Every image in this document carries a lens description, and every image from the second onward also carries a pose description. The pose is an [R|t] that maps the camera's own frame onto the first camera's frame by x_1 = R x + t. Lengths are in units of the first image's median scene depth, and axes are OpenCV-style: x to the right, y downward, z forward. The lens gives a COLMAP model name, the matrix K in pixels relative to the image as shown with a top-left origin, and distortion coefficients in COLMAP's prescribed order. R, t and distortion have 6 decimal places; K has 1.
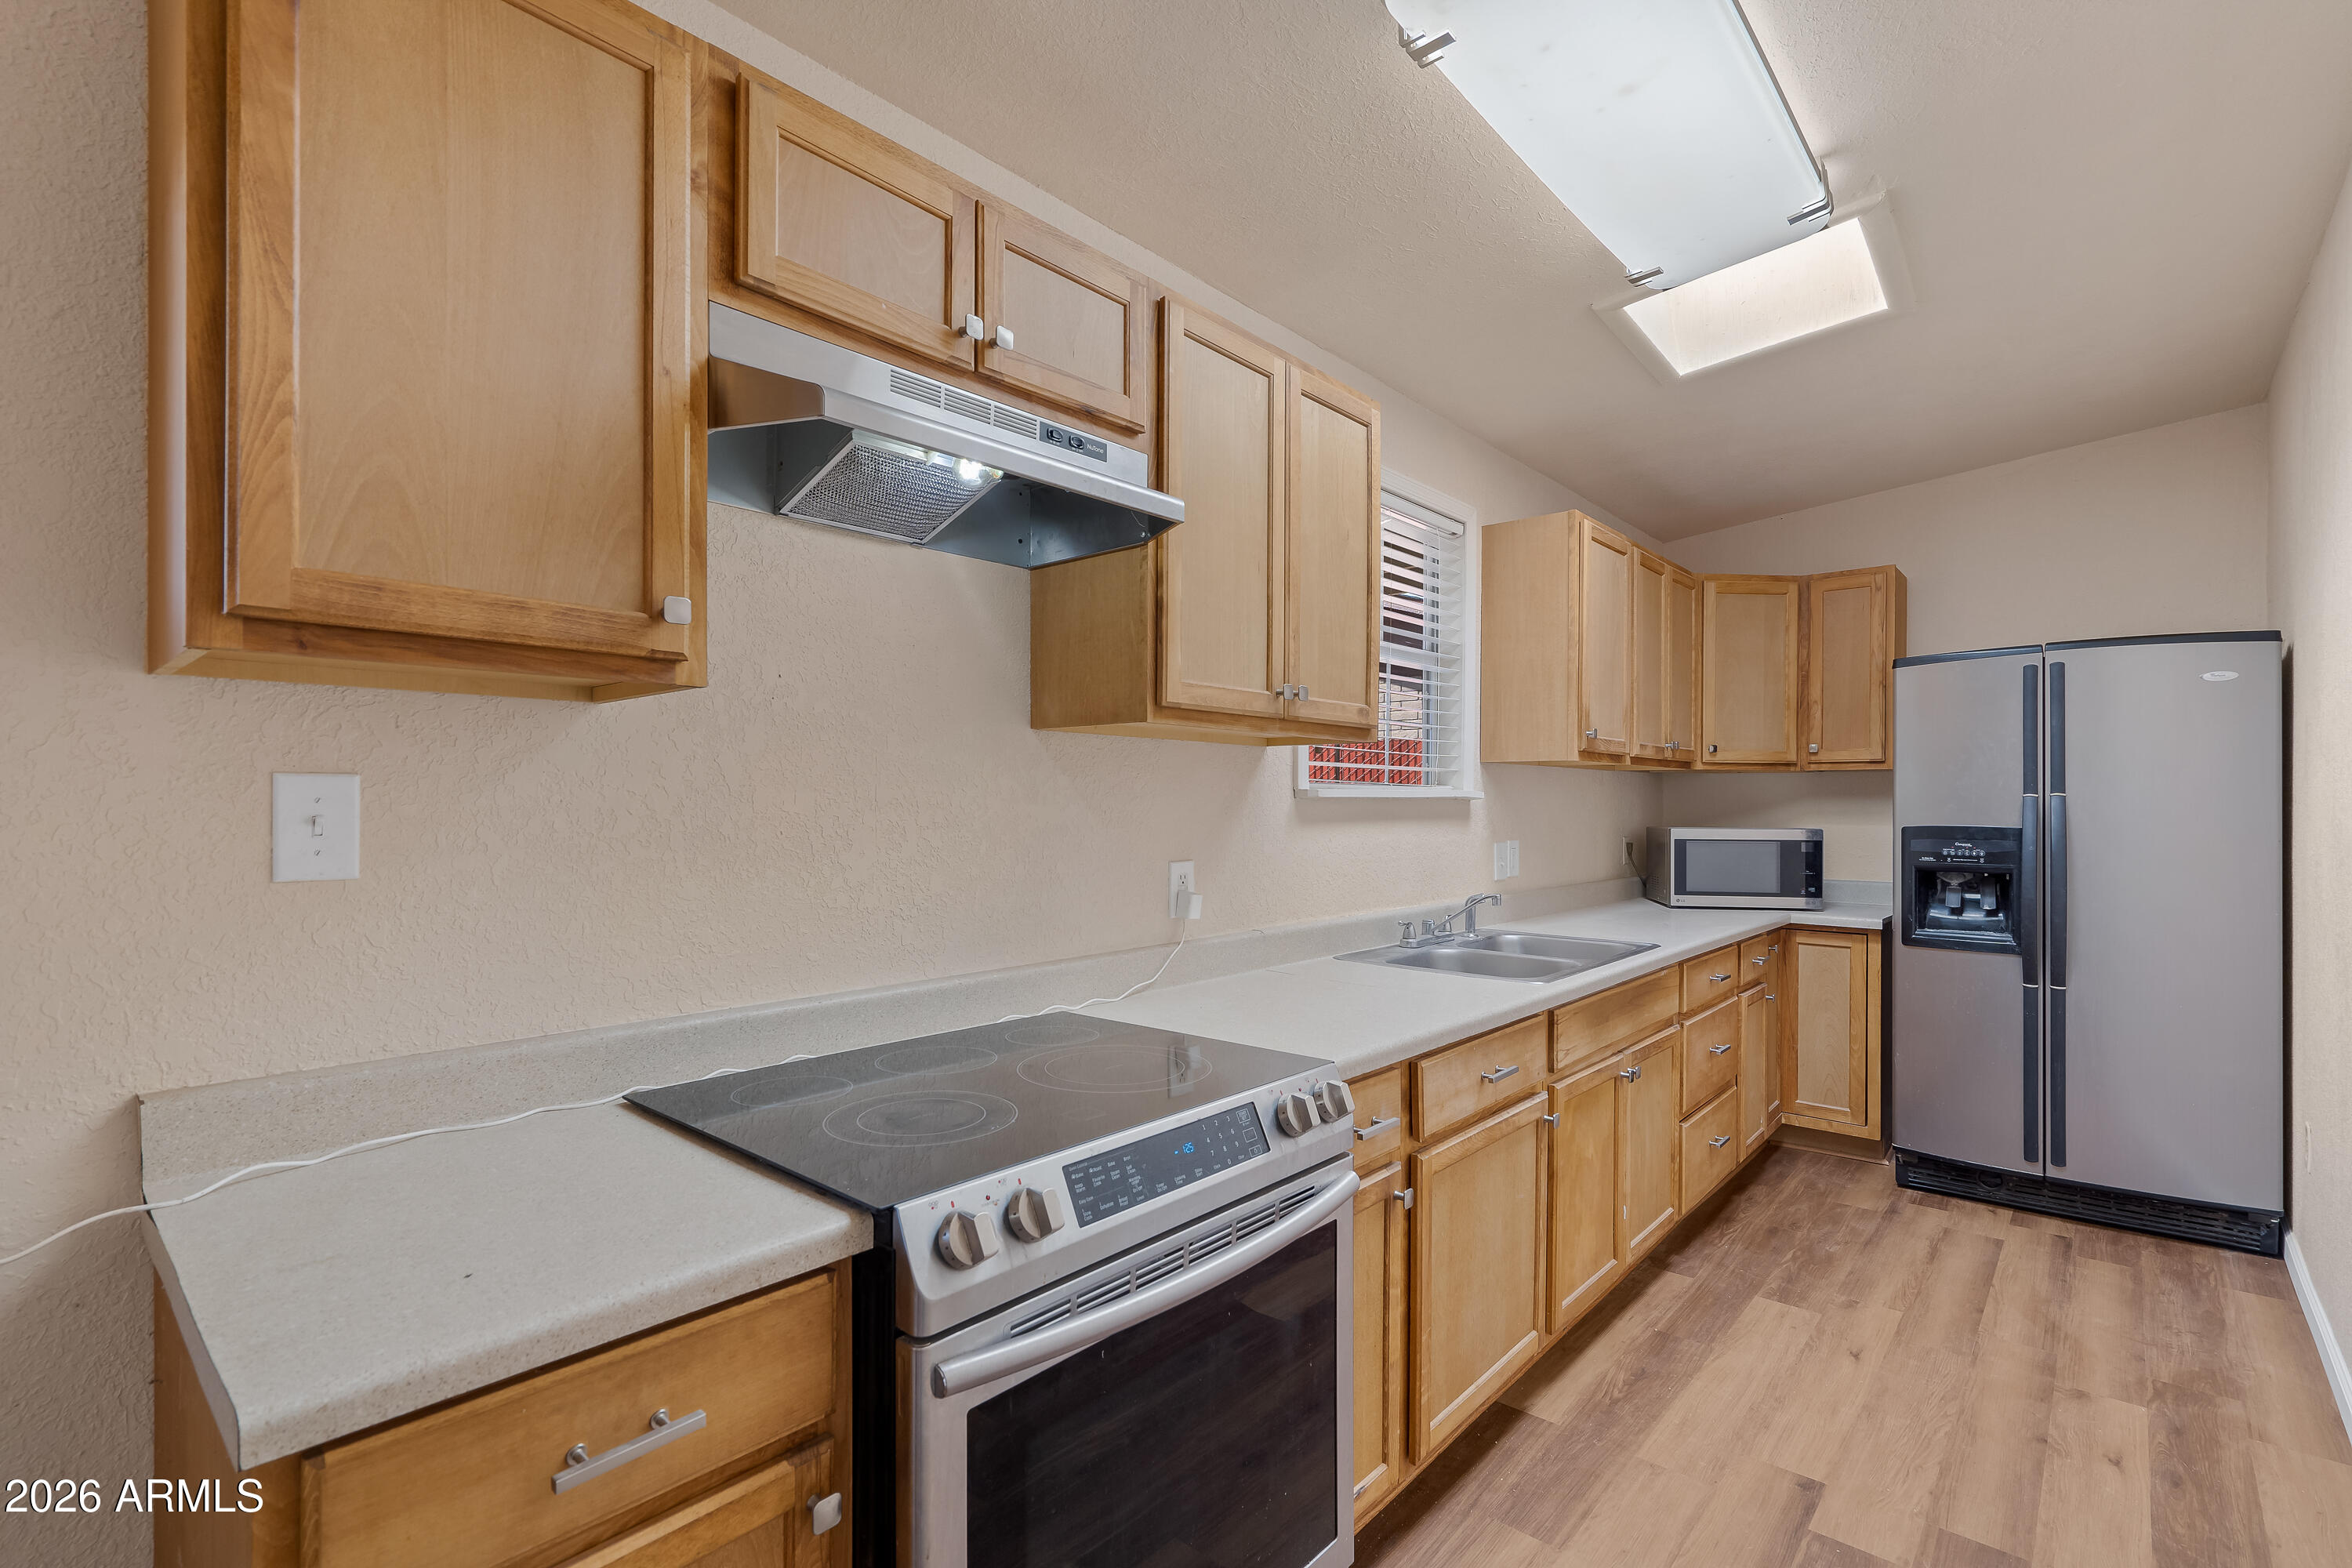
lens RADIAL K [[1089.4, 0, 1180.7], [0, 1089.4, 789.5], [0, 0, 1]] dist [-0.000414, -0.000367]
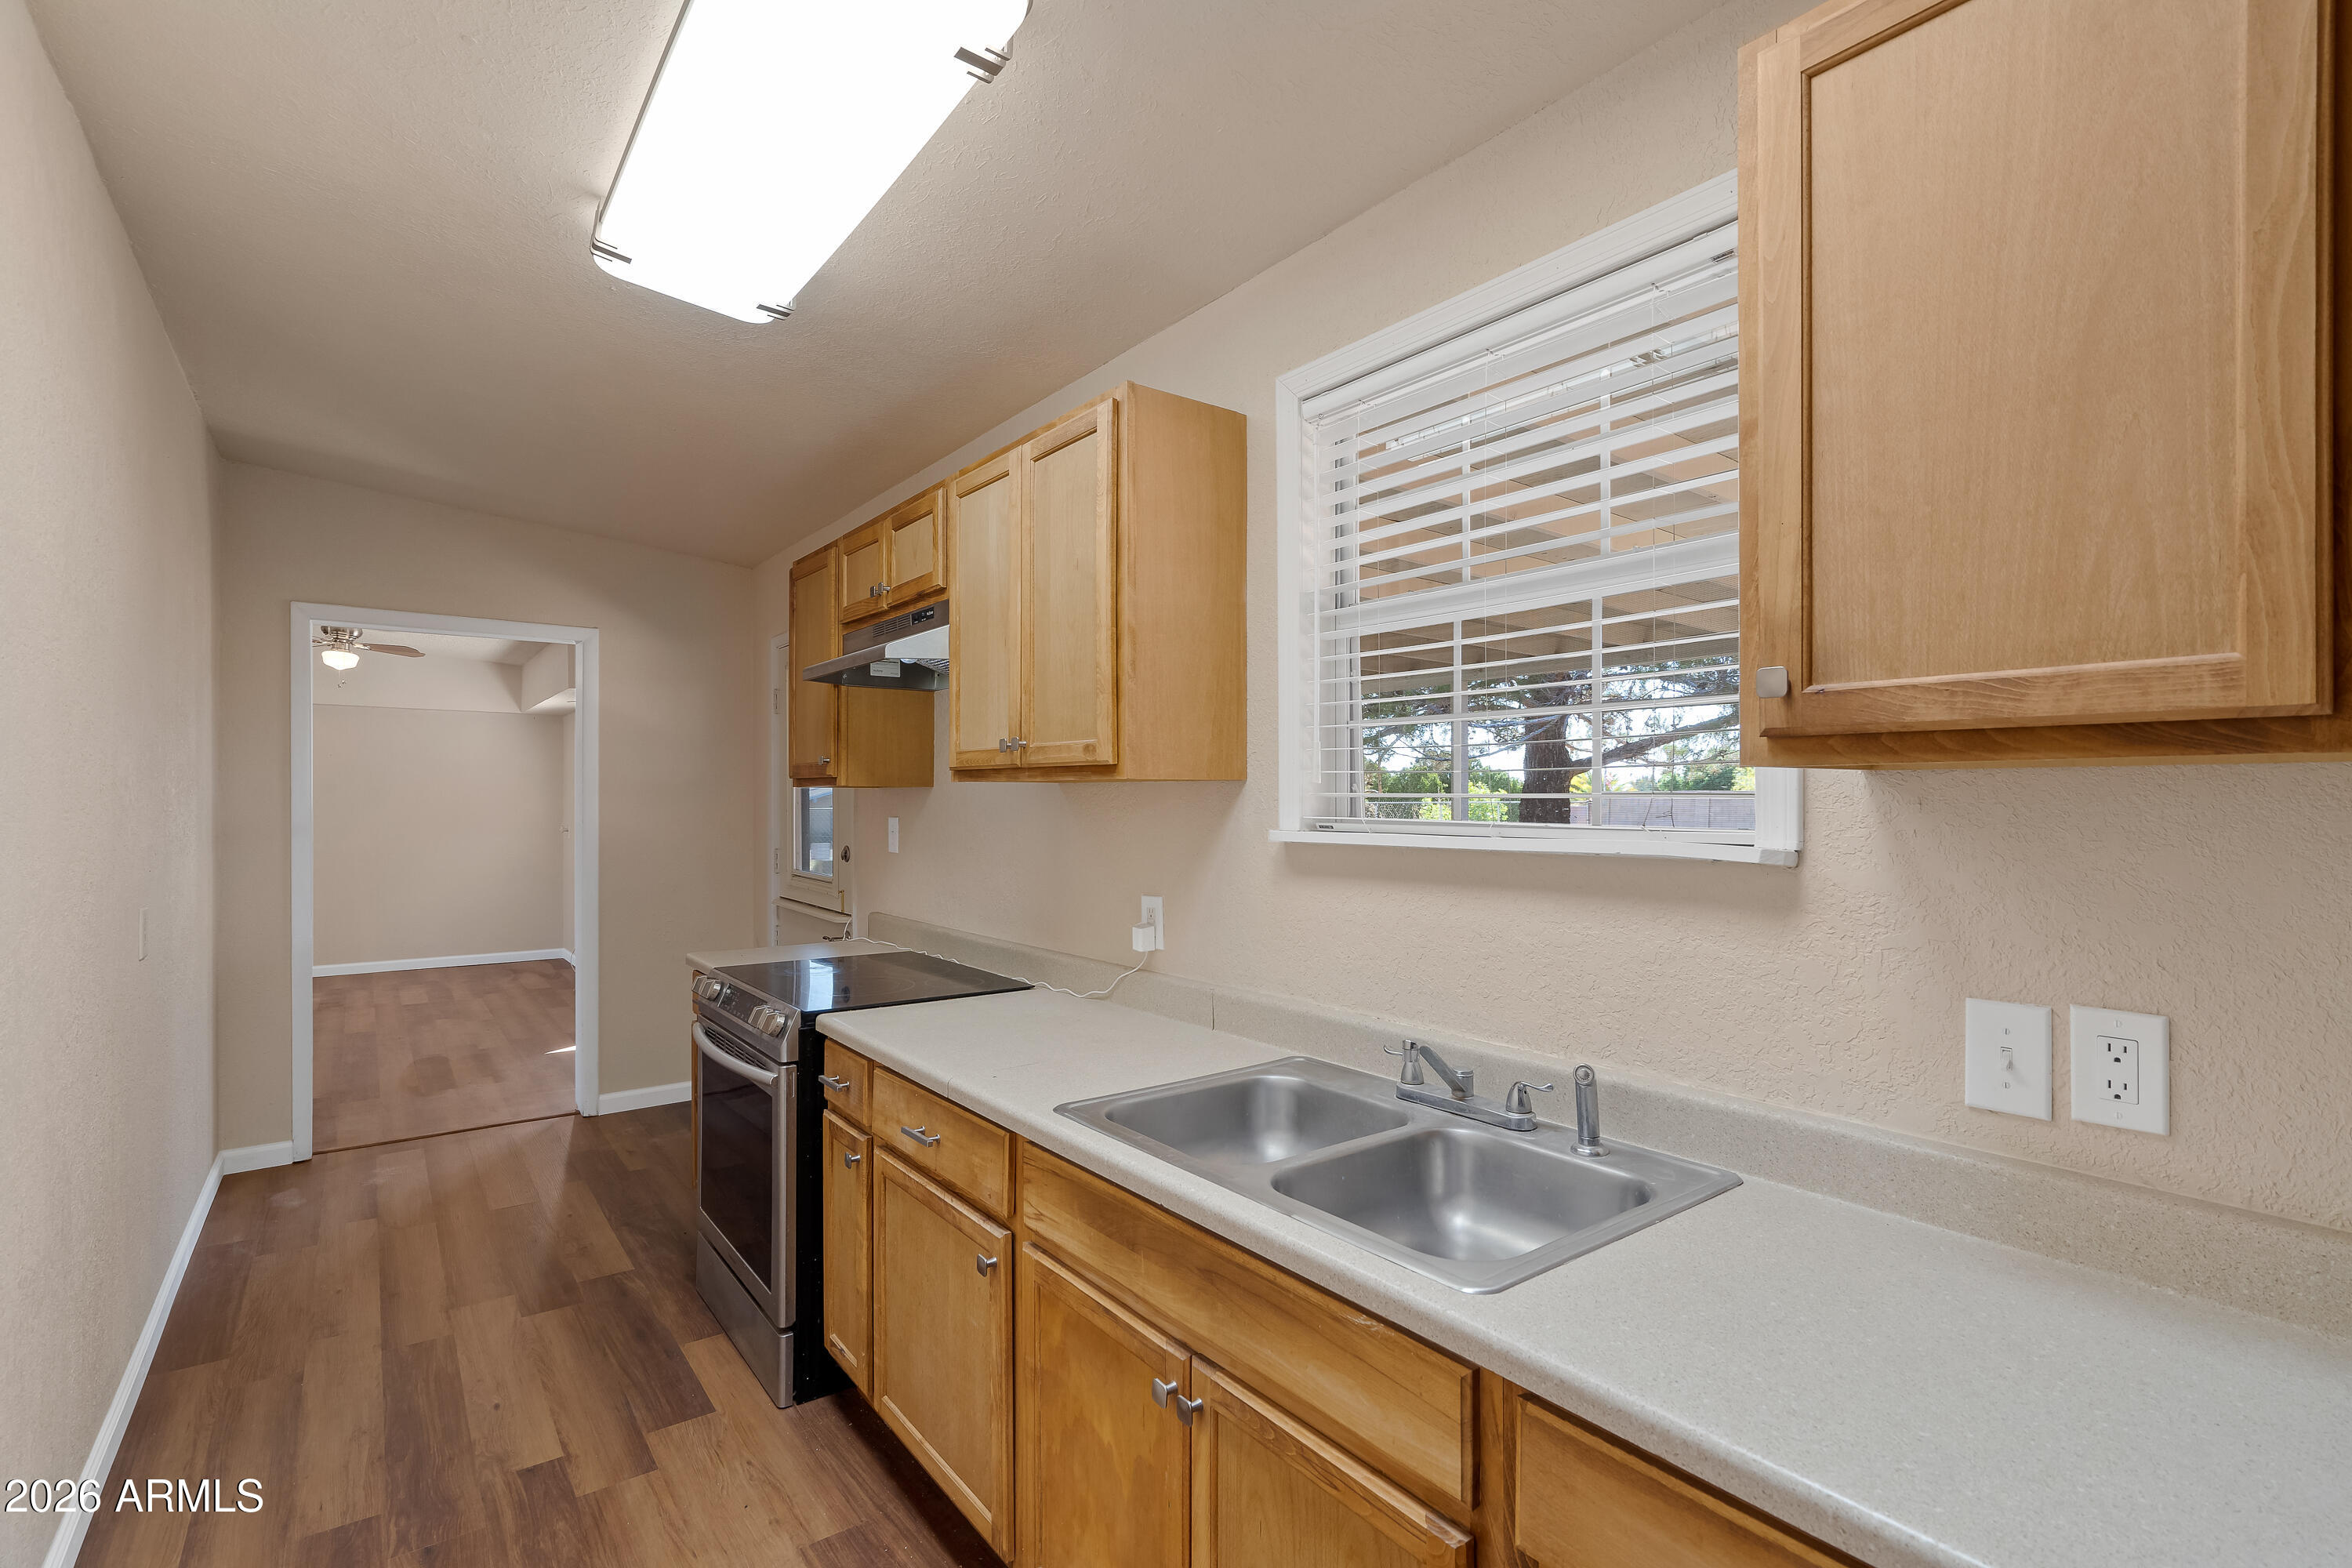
lens RADIAL K [[1089.4, 0, 1188.1], [0, 1089.4, 795.3], [0, 0, 1]] dist [-0.000414, -0.000367]
pose [[-0.215743, -0.008722, -0.976411, 1.124791], [0.012371, 0.999855, -0.011665, -0.021106], [0.976372, -0.014596, -0.215604, 1.379617]]
